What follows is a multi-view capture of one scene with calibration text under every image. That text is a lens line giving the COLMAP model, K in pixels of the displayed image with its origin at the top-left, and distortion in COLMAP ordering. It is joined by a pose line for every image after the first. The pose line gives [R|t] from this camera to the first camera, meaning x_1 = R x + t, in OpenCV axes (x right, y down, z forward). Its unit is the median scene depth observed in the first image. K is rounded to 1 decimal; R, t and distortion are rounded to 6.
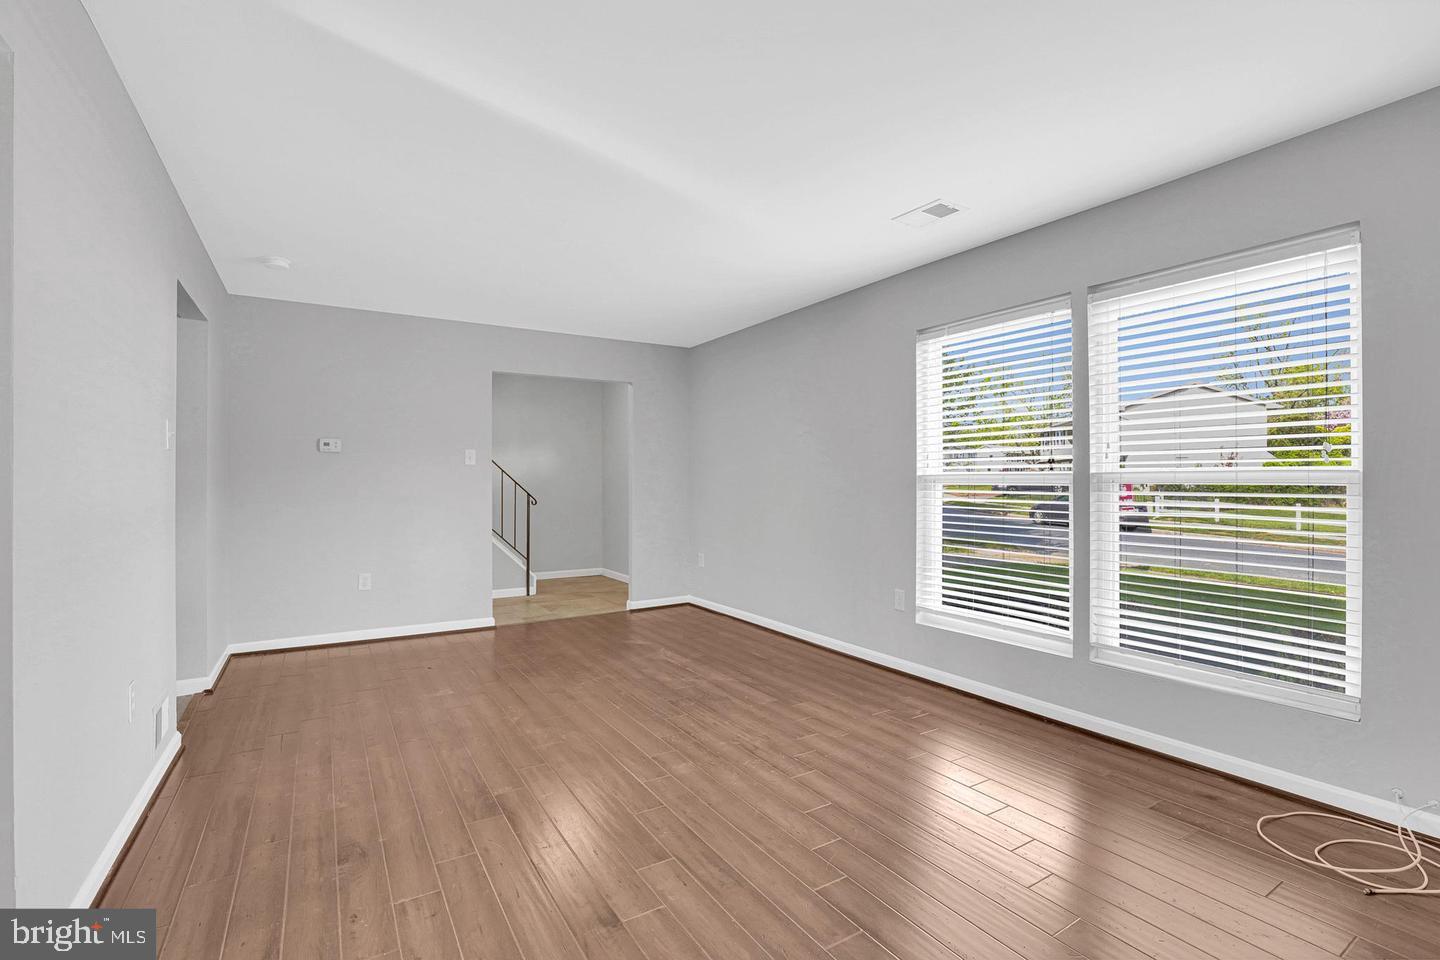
lens RADIAL K [[649.9, 0, 740.7], [0, 649.9, 476.4], [0, 0, 1]] dist [-0.032020, 0.000364]
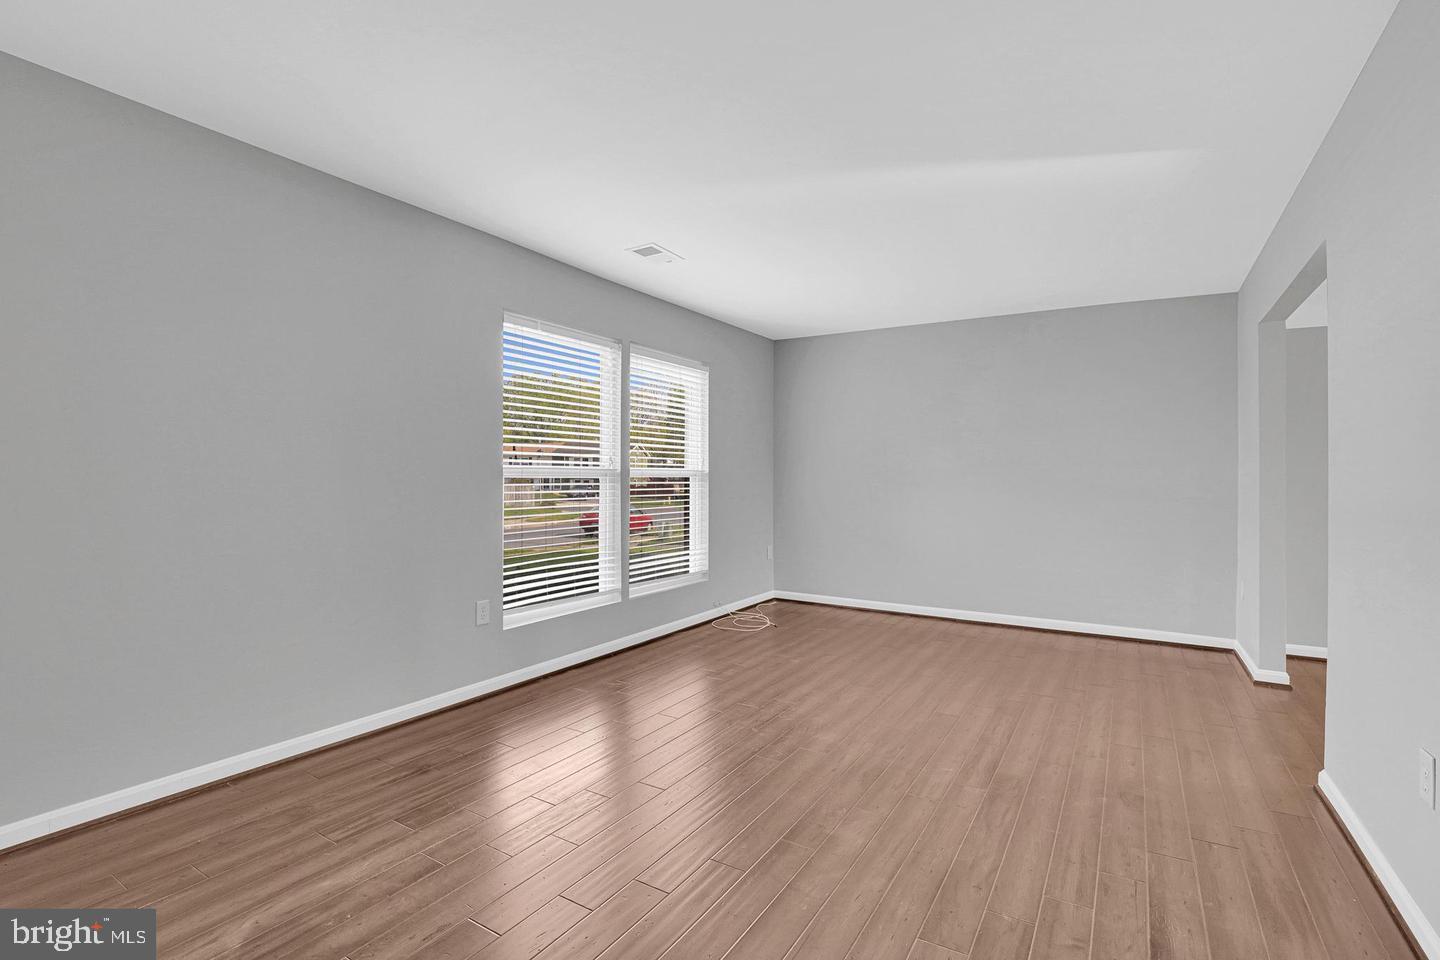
lens RADIAL K [[649.9, 0, 740.7], [0, 649.9, 476.4], [0, 0, 1]] dist [-0.032020, 0.000364]
pose [[-0.432597, 0.001390, 0.901586, -0.866435], [-0.010411, 0.999924, -0.006537, 0.017262], [-0.901527, -0.012214, -0.432550, 1.379293]]
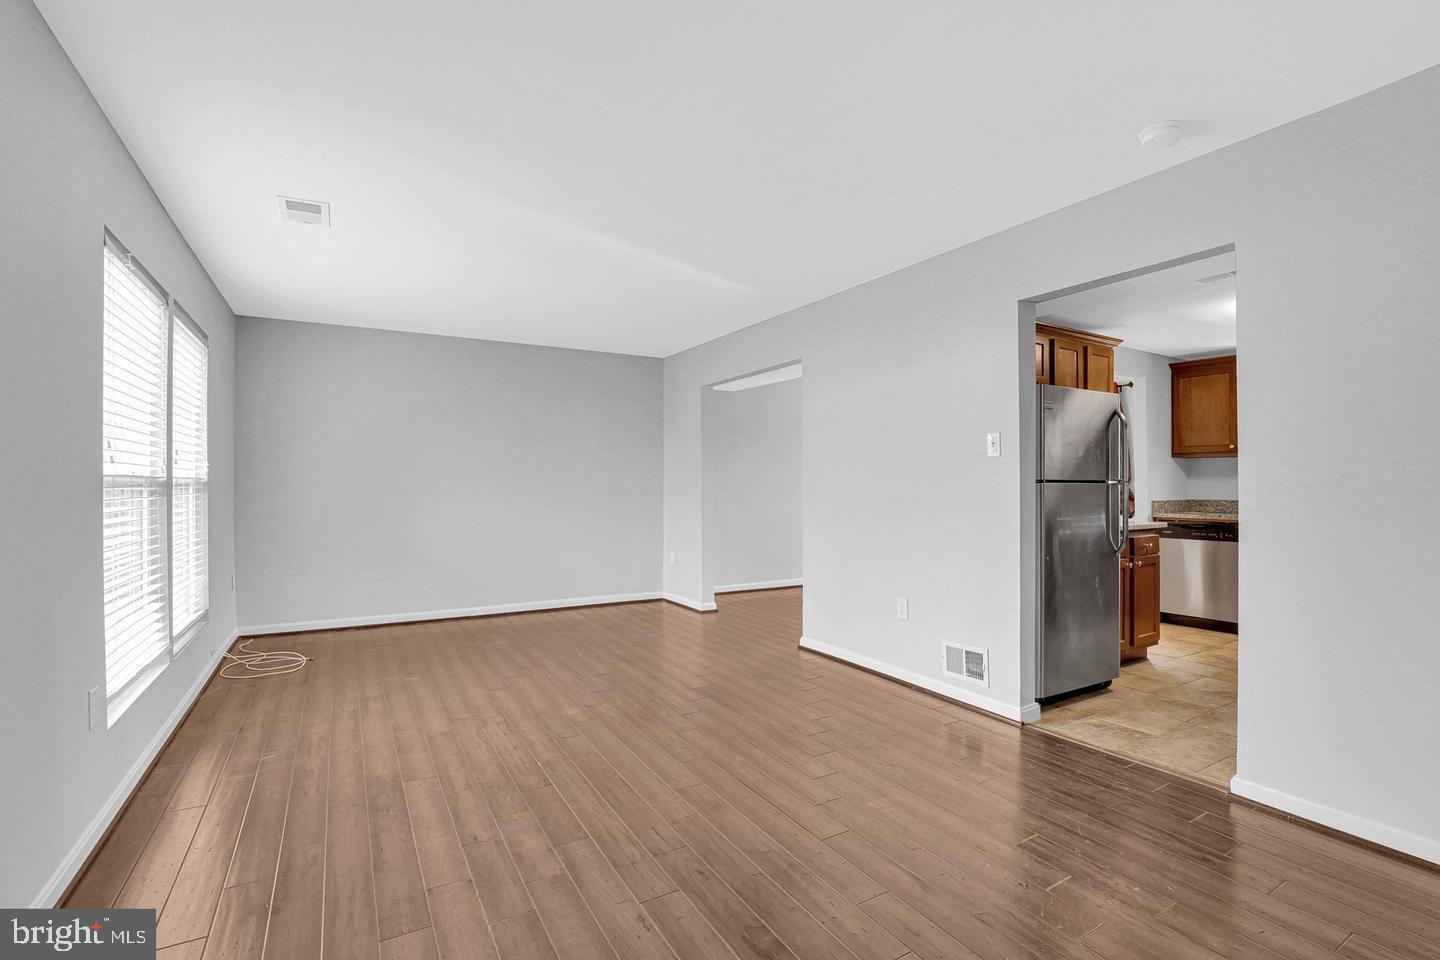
lens RADIAL K [[639.4, 0, 720.0], [0, 639.4, 480.0], [0, 0, 1]] dist [-0.003174, -0.000243]
pose [[-0.998821, -0.000731, 0.048543, -0.379649], [-0.001685, 0.999806, -0.019606, 0.017907], [-0.048520, -0.019664, -0.998629, 1.930316]]
